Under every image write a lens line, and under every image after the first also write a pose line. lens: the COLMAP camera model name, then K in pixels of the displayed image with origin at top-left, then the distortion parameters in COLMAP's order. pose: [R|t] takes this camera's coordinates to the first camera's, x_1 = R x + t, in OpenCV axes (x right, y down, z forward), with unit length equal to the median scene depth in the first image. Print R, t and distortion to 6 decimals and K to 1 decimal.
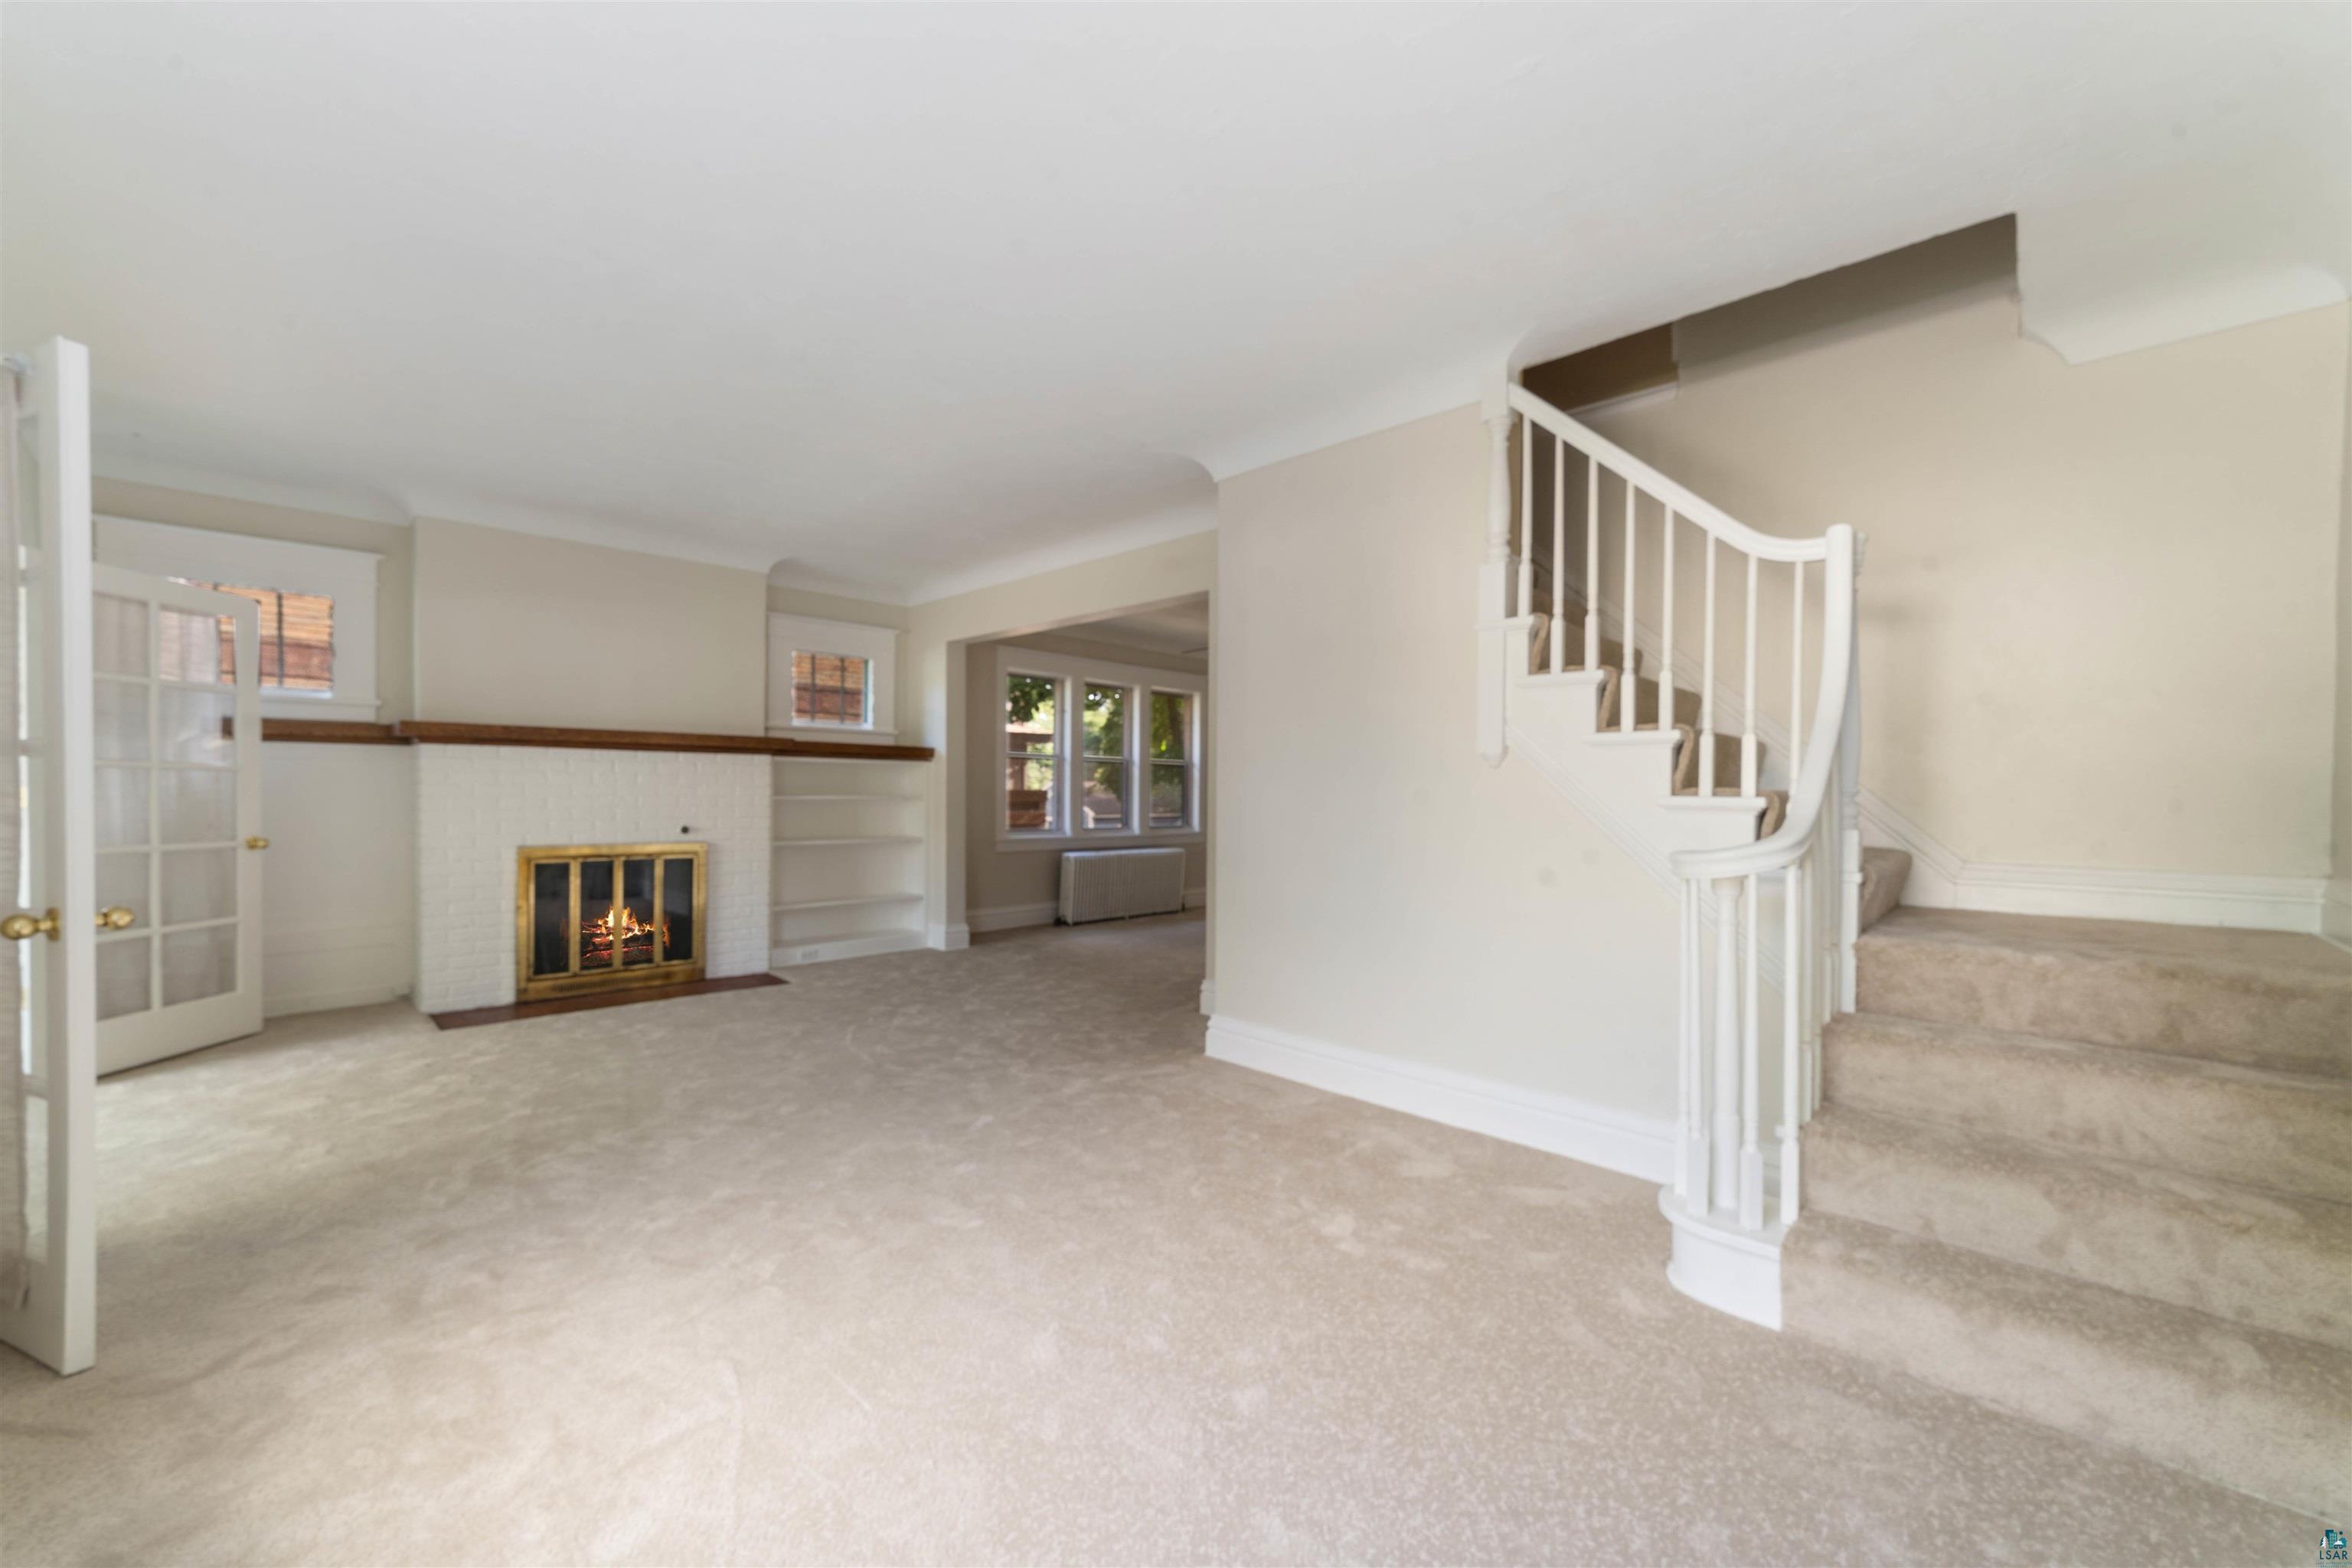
lens RADIAL K [[920.9, 0, 1179.8], [0, 920.9, 784.0], [0, 0, 1]] dist [-0.008273, 0.001163]
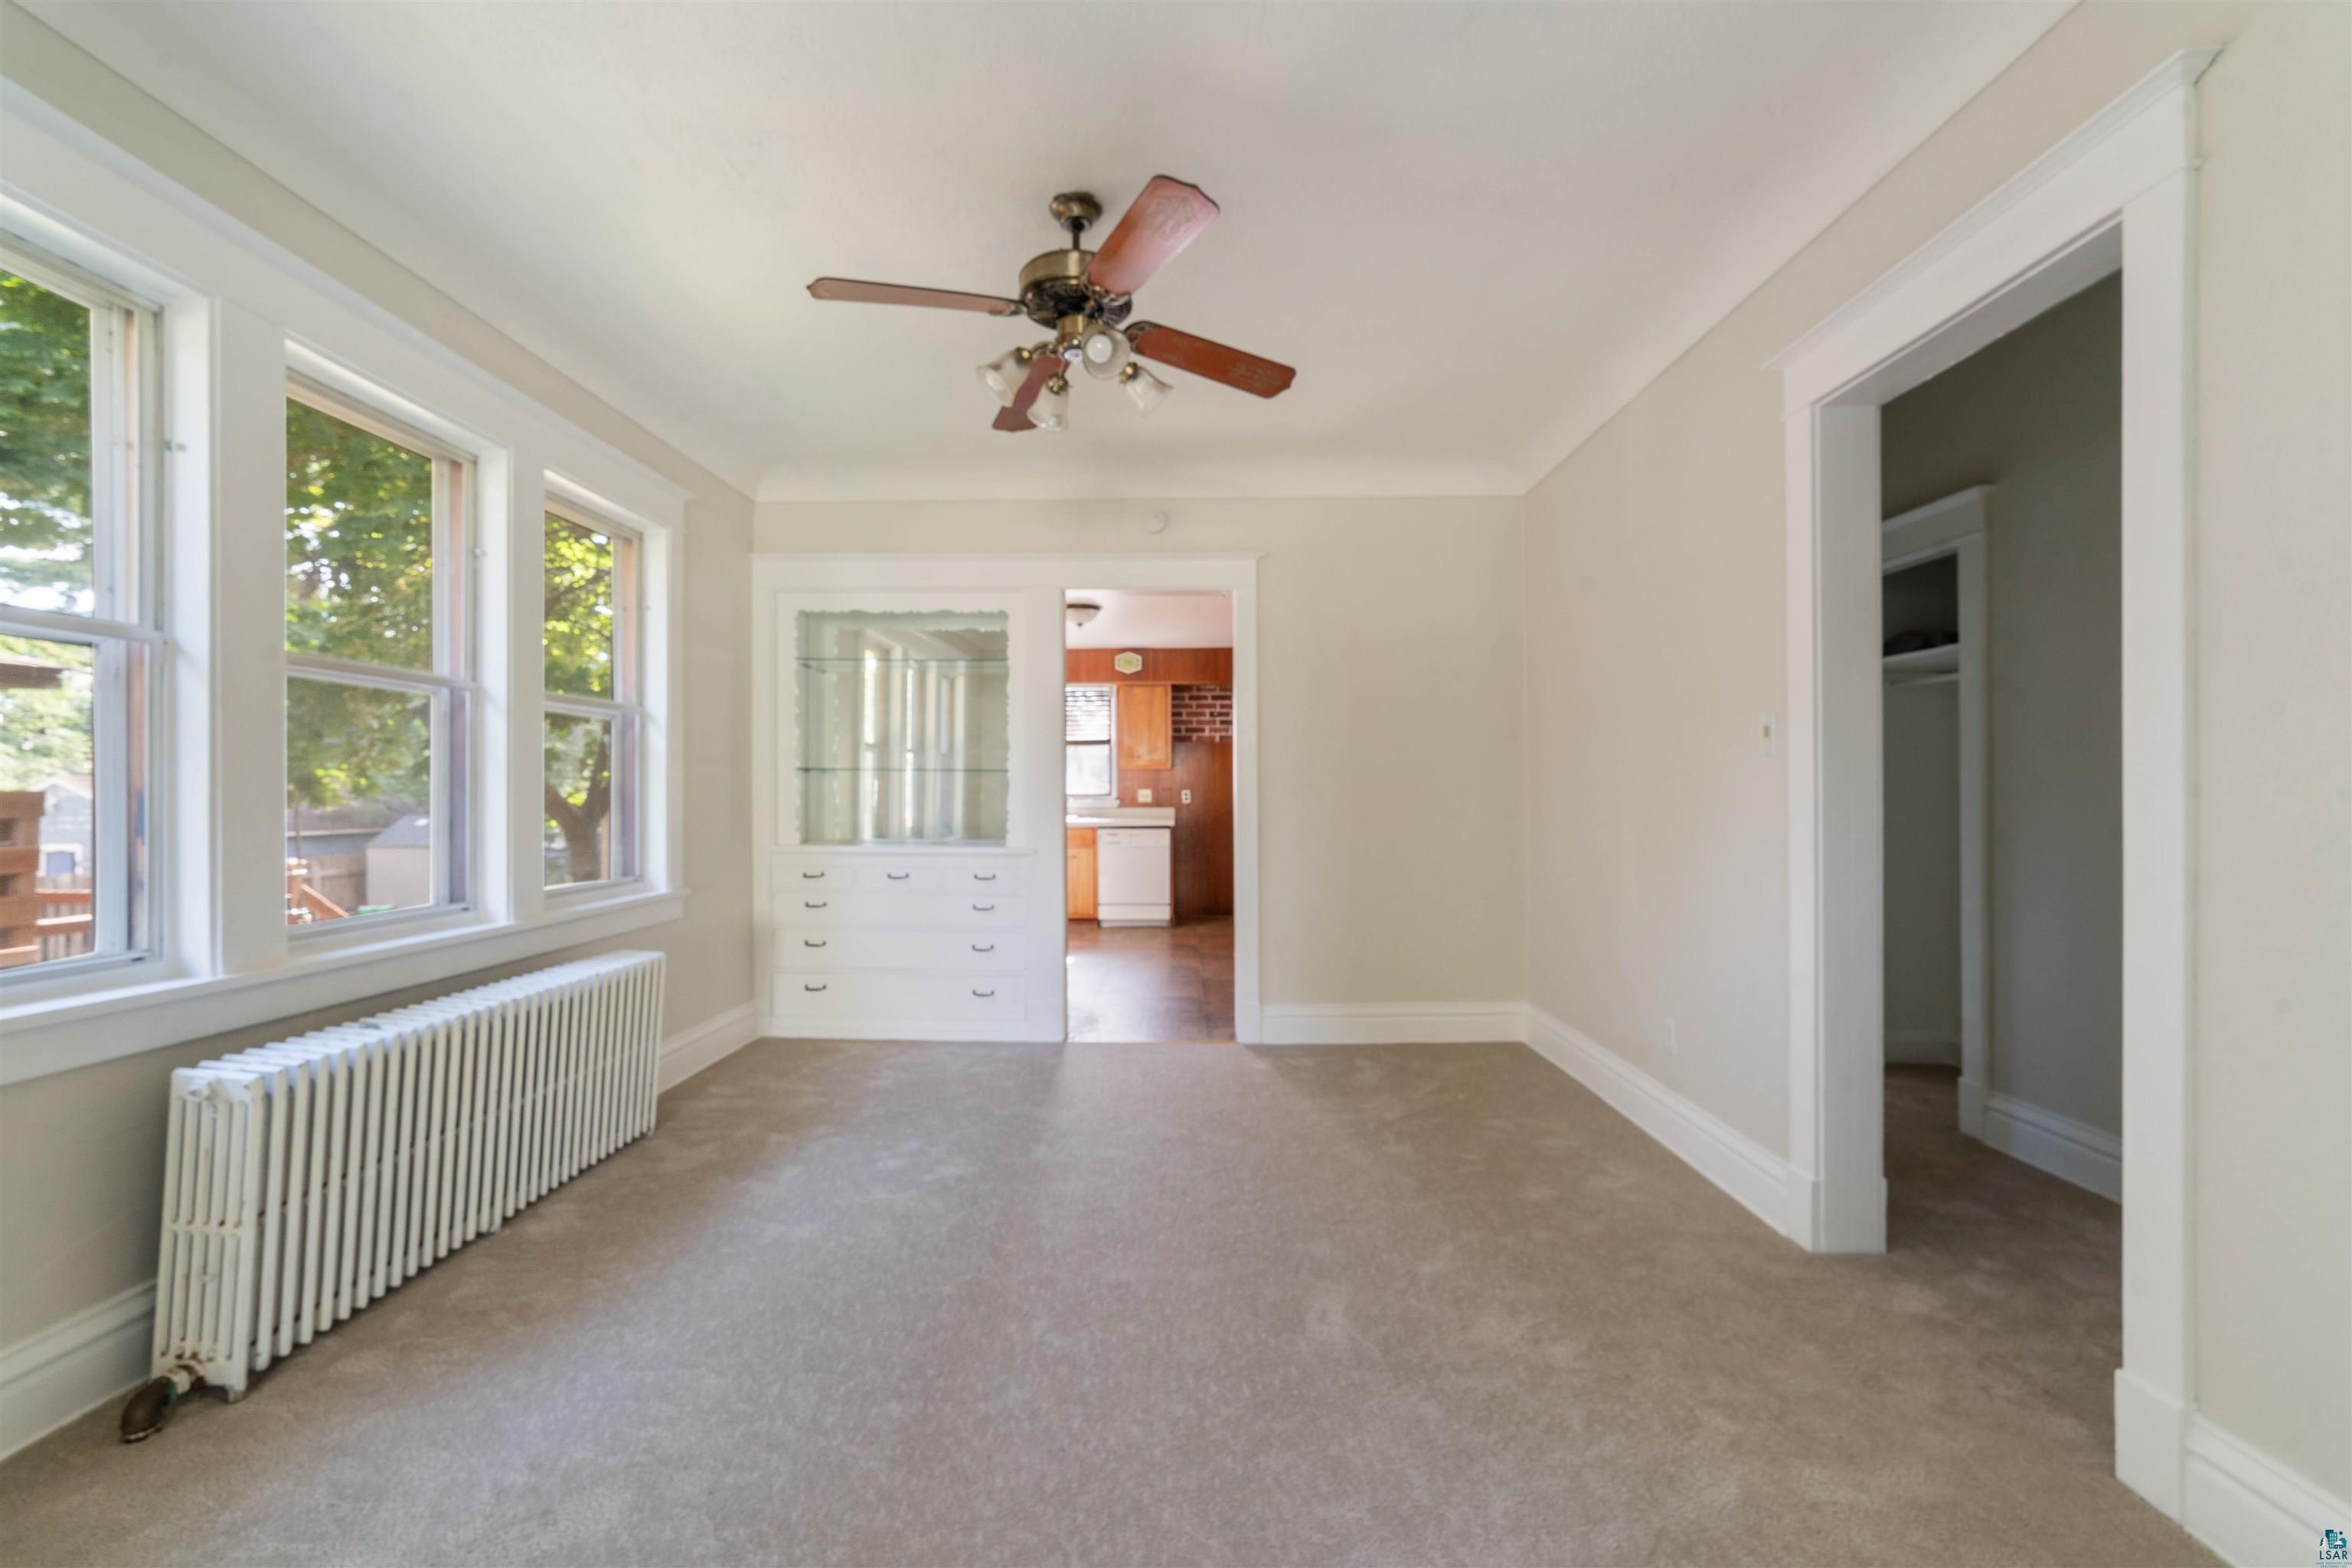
lens RADIAL K [[920.9, 0, 1165.9], [0, 920.9, 791.9], [0, 0, 1]] dist [-0.008273, 0.001163]
pose [[0.734119, -0.007512, 0.678980, -0.144658], [-0.000852, 0.999928, 0.011985, 0.007819], [-0.679021, -0.009377, 0.734059, 0.962159]]
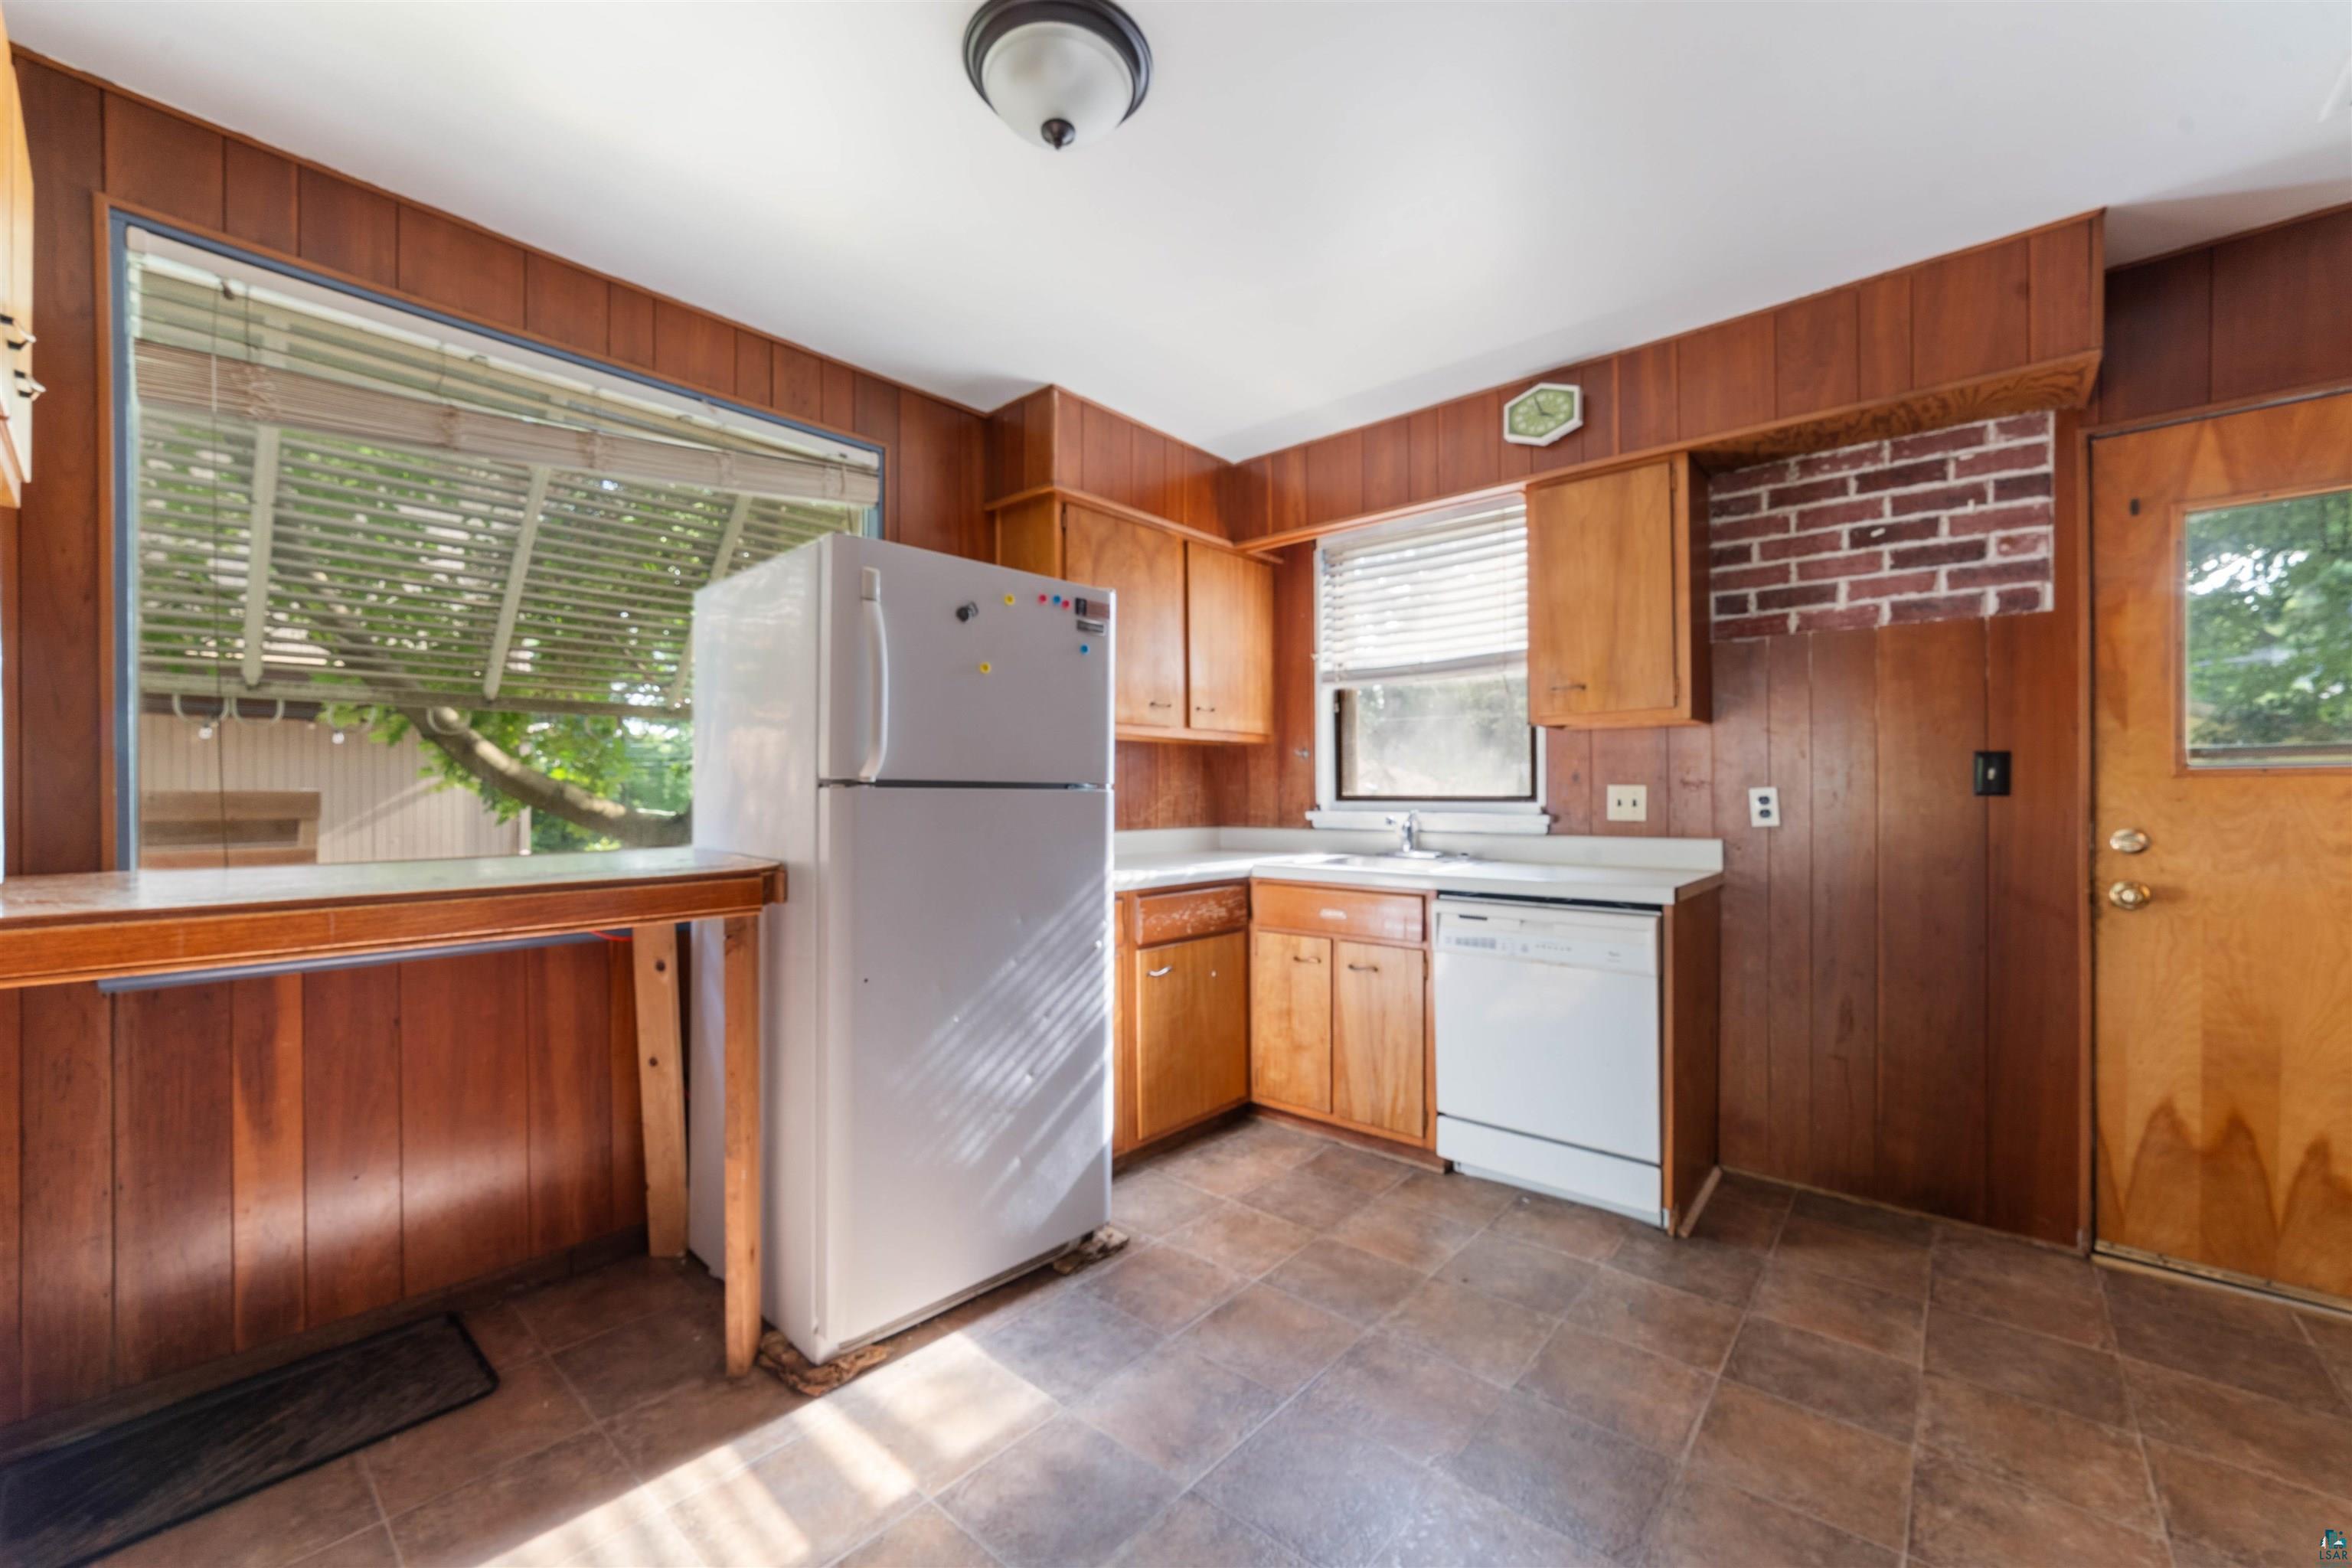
lens RADIAL K [[920.9, 0, 1184.8], [0, 920.9, 796.1], [0, 0, 1]] dist [-0.008273, 0.001163]
pose [[0.997508, -0.009238, 0.069950, 0.559059], [0.009047, 0.999954, 0.003051, 0.024054], [-0.069975, -0.002411, 0.997546, 1.579490]]
